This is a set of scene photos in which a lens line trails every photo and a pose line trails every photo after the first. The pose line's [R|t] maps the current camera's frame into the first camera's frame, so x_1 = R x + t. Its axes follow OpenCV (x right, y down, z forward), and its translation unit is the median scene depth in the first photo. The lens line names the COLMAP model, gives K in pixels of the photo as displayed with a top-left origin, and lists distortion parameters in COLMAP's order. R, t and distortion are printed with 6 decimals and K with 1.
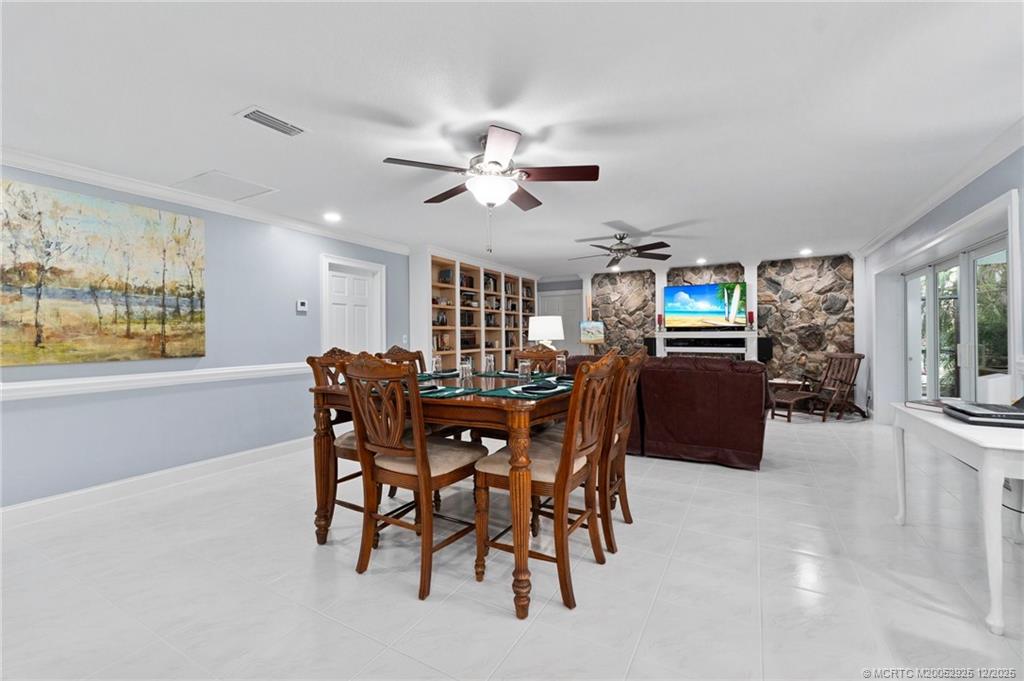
lens RADIAL K [[435.3, 0, 498.7], [0, 435.3, 333.3], [0, 0, 1]] dist [0.007017, -0.001480]
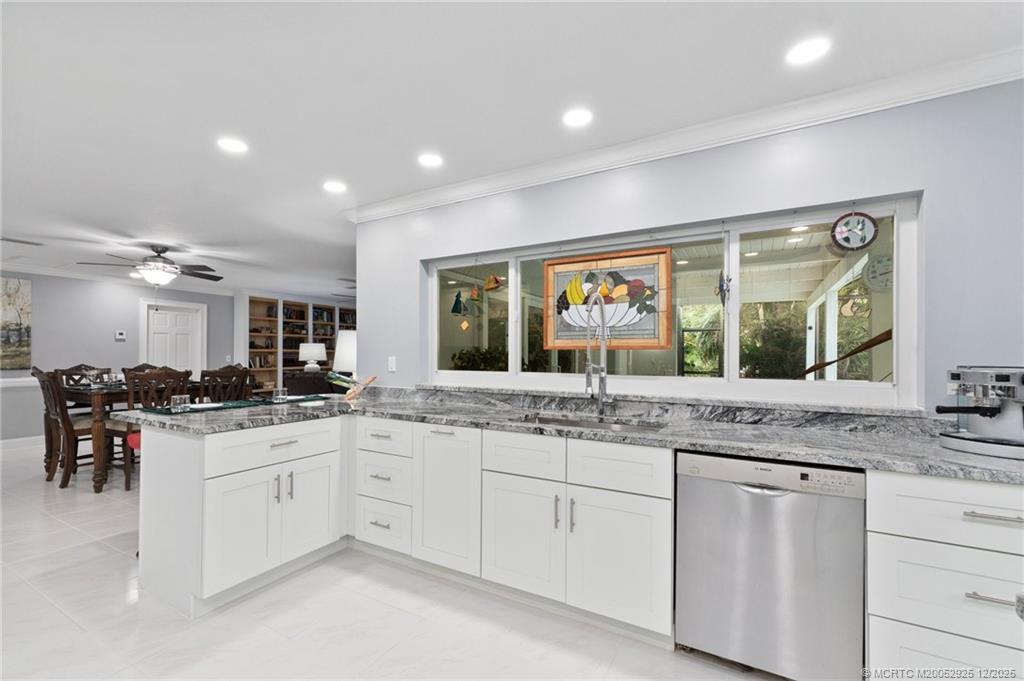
lens RADIAL K [[435.3, 0, 500.9], [0, 435.3, 349.7], [0, 0, 1]] dist [0.007017, -0.001480]
pose [[0.999935, 0.010401, 0.004735, 0.572042], [-0.010371, 0.999927, -0.006242, -0.013679], [-0.004800, 0.006193, 0.999969, -0.324205]]
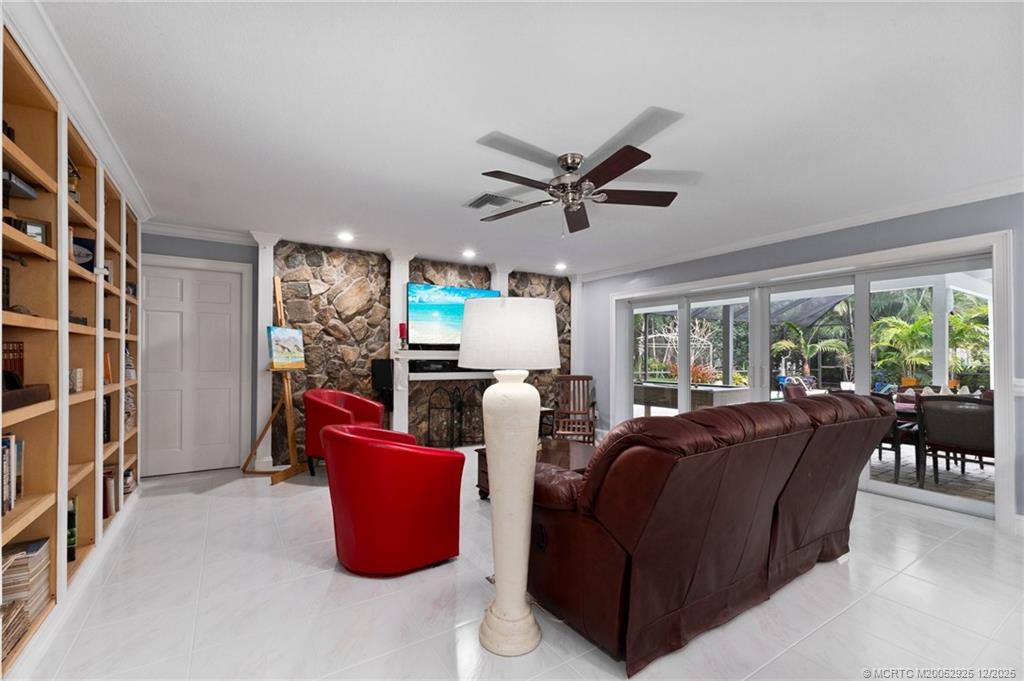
lens RADIAL K [[435.3, 0, 495.7], [0, 435.3, 354.4], [0, 0, 1]] dist [0.007017, -0.001480]
pose [[0.467913, 0.009667, 0.883722, -0.170522], [-0.014138, 0.999894, -0.003452, 0.003797], [-0.883661, -0.010879, 0.468000, 0.692146]]
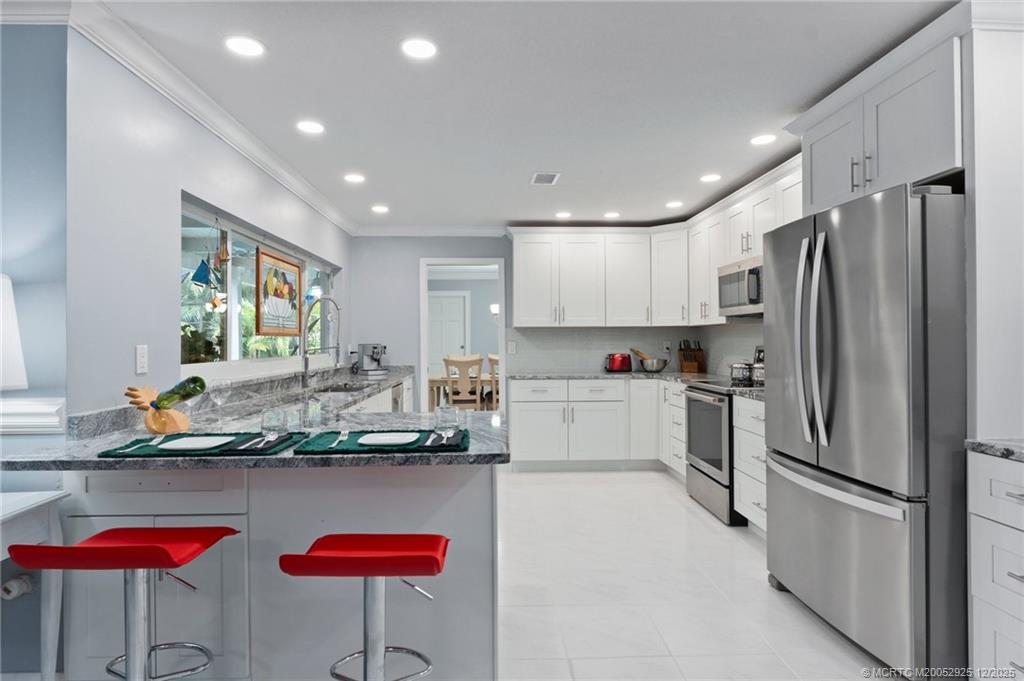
lens RADIAL K [[537.5, 0, 504.4], [0, 537.5, 336.7], [0, 0, 1]] dist [-0.012856, 0.000011]
pose [[-0.527237, 0.015574, 0.849575, 0.032829], [0.004990, 0.999872, -0.015232, -0.006546], [-0.849704, -0.003791, -0.527247, 0.184848]]
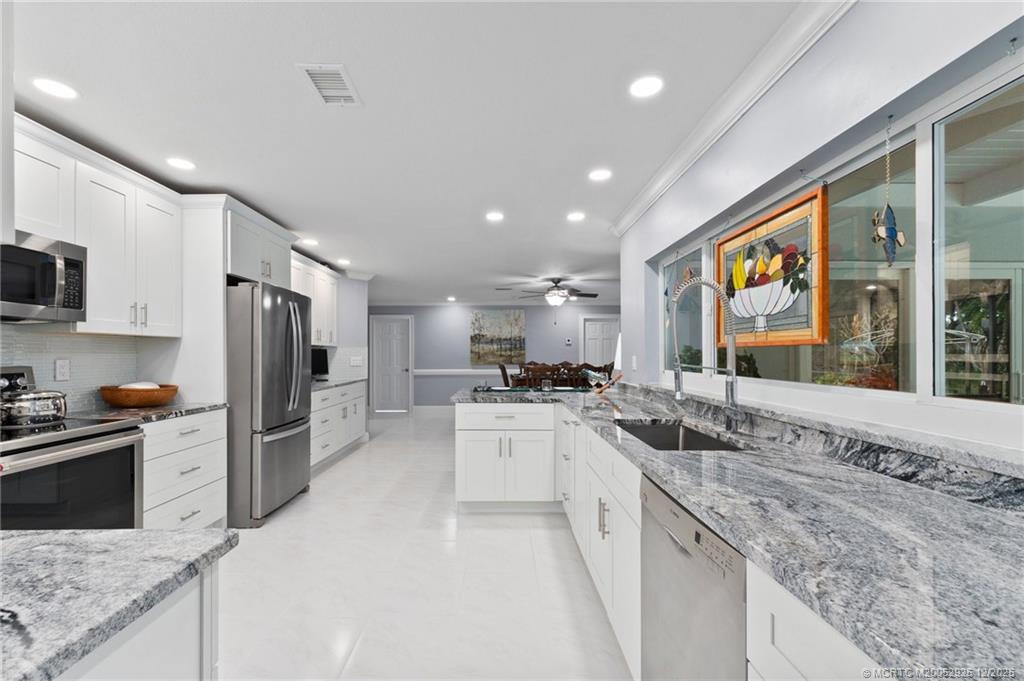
lens RADIAL K [[435.3, 0, 506.2], [0, 435.3, 350.1], [0, 0, 1]] dist [0.007017, -0.001480]
pose [[0.511787, -0.002605, -0.859108, 0.838481], [0.004181, 0.999991, -0.000542, -0.015199], [0.859102, -0.003314, 0.511793, -0.224596]]
